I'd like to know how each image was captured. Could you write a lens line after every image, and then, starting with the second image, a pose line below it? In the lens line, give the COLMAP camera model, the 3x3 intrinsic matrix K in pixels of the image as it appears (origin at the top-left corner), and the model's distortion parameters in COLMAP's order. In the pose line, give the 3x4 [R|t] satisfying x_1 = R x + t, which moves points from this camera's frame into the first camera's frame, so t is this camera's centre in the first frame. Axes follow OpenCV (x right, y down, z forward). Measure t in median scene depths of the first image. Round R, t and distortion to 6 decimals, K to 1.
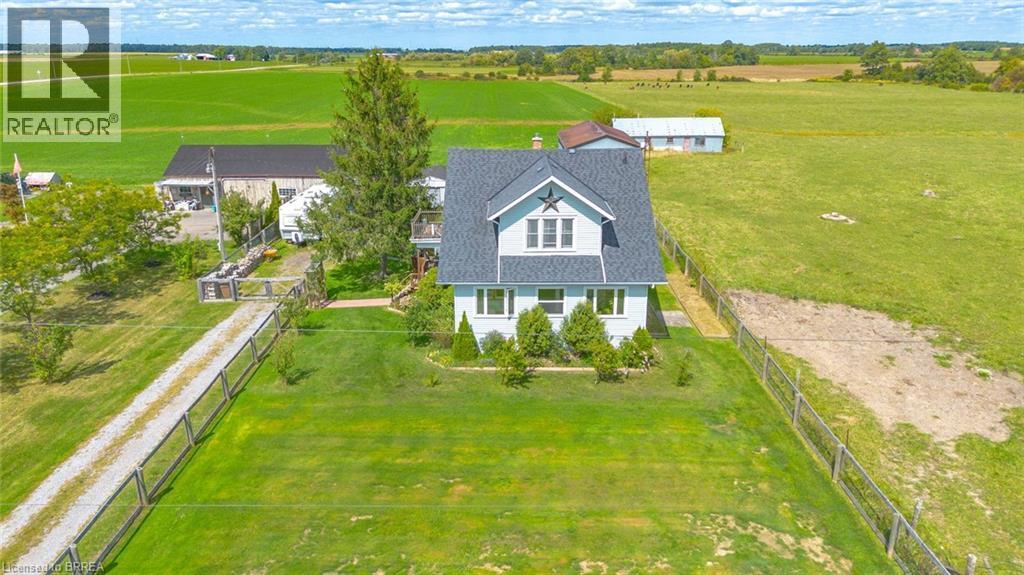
lens RADIAL K [[734.7, 0, 512.0], [0, 734.7, 287.5], [0, 0, 1]] dist [0.029412, -0.006307]
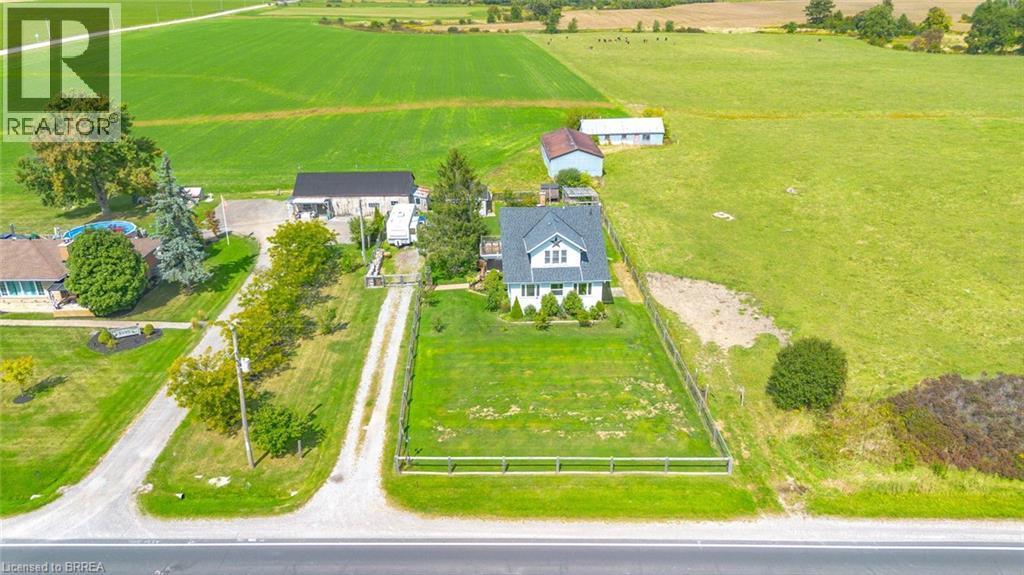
lens RADIAL K [[734.7, 0, 512.0], [0, 734.7, 287.5], [0, 0, 1]] dist [0.029412, -0.006307]
pose [[0.998744, -0.025685, 0.043012, -0.165239], [0.021486, 0.995209, 0.095377, -0.189684], [-0.045256, -0.094333, 0.994512, -1.085546]]
